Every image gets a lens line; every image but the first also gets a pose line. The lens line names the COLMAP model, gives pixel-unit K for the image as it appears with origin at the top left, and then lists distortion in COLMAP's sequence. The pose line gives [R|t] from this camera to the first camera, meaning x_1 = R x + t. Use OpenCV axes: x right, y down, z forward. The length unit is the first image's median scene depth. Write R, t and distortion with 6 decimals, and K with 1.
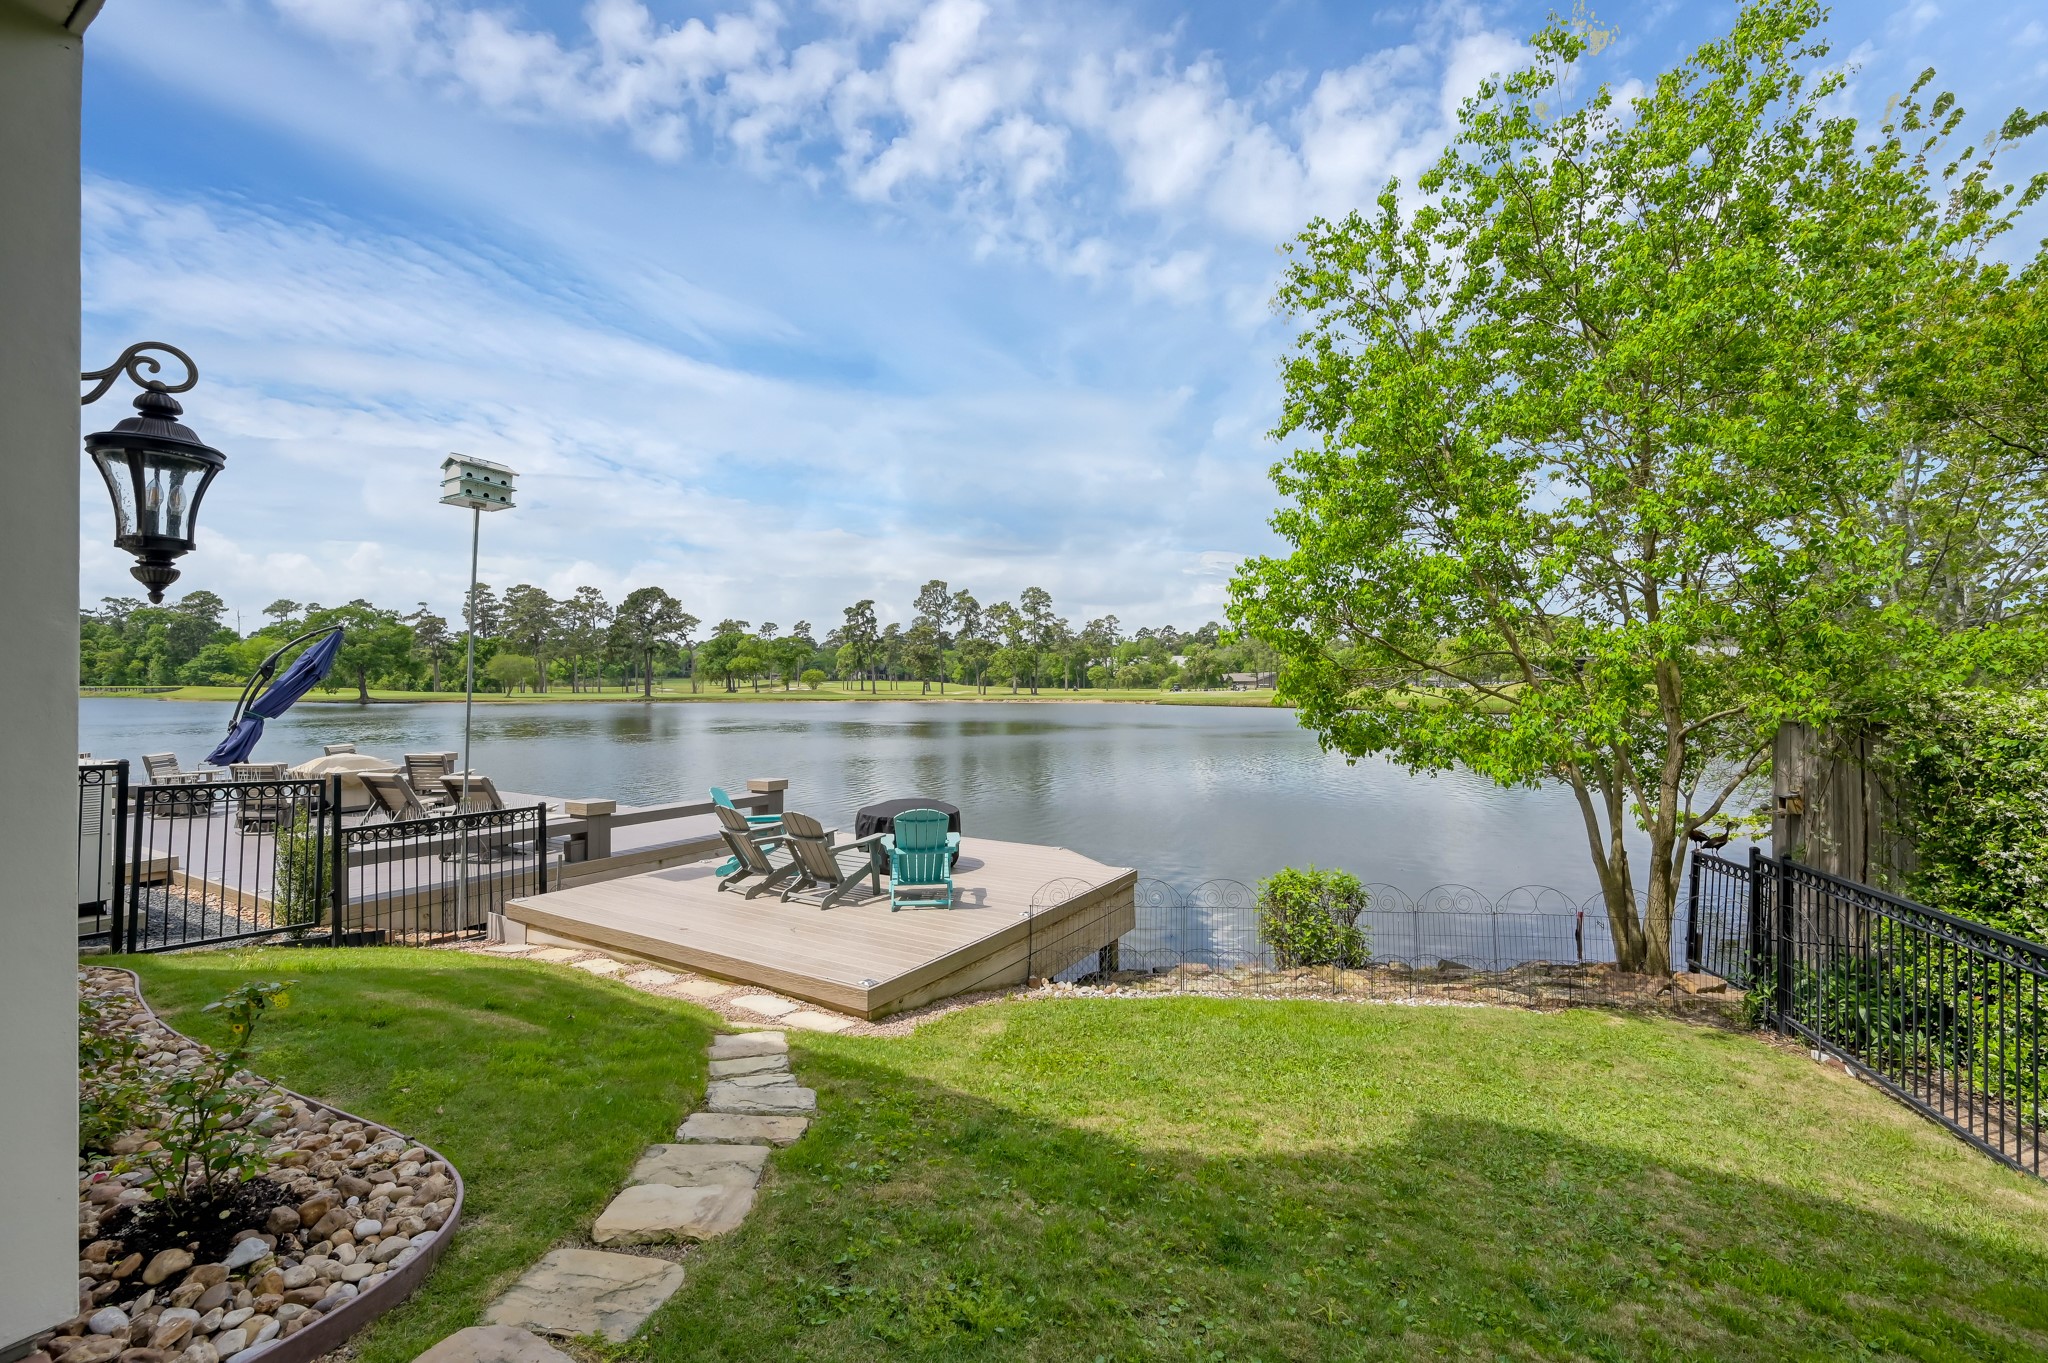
lens RADIAL K [[859.8, 0, 1031.6], [0, 859.8, 688.2], [0, 0, 1]] dist [0.002464, 0.000295]
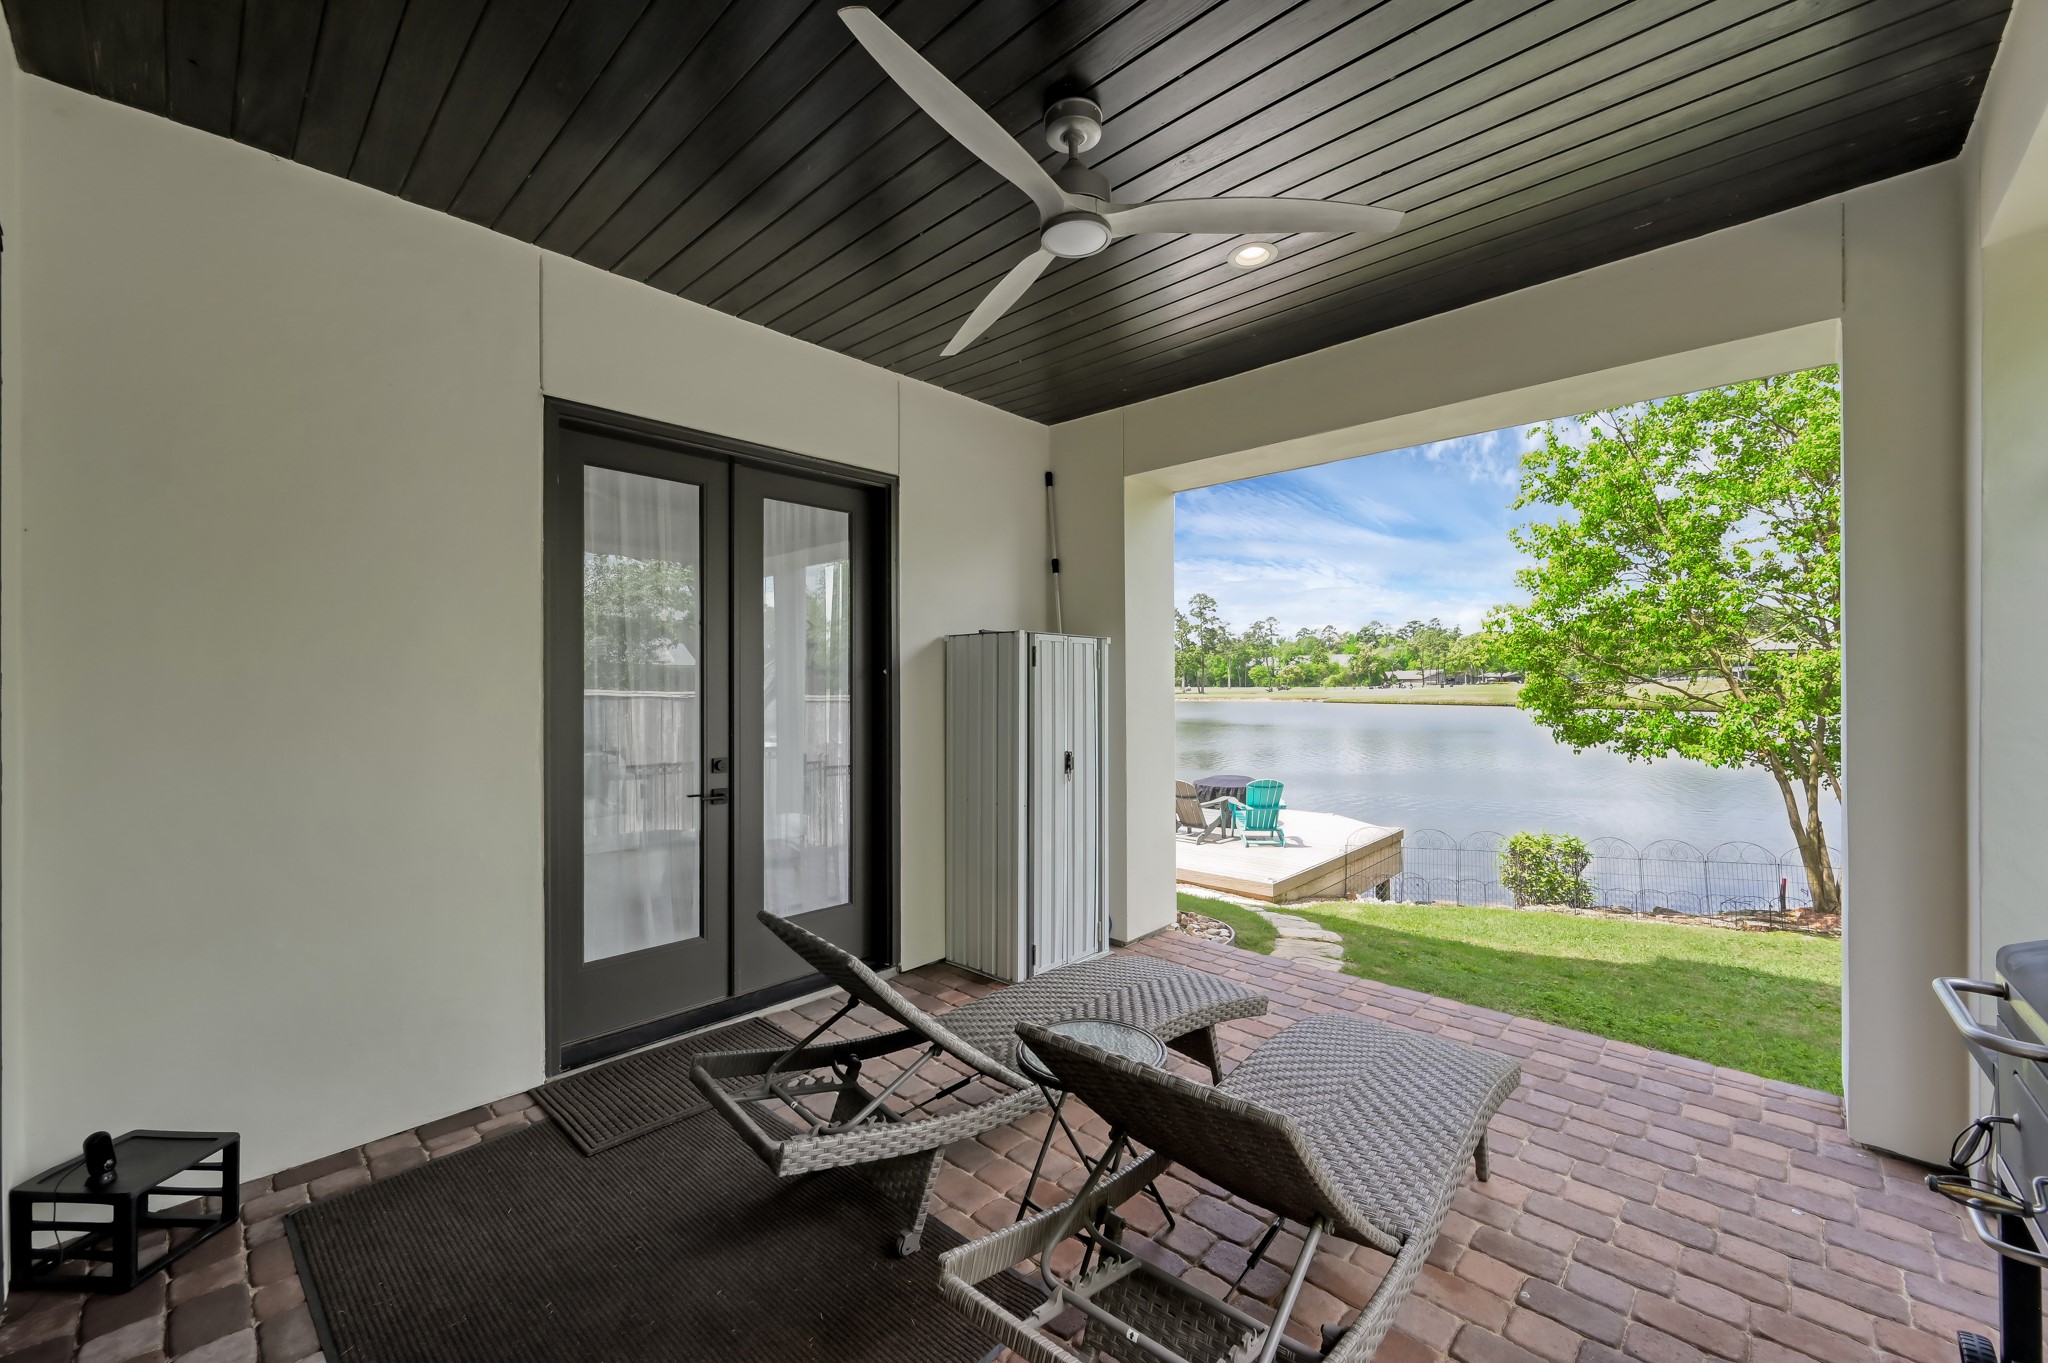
lens RADIAL K [[801.8, 0, 1030.9], [0, 801.8, 681.2], [0, 0, 1]] dist [0.003132, 0.000233]
pose [[0.981267, -0.008764, -0.192455, -0.199345], [0.007269, 0.999938, -0.008471, -0.016793], [0.192517, 0.006913, 0.981269, -0.347308]]
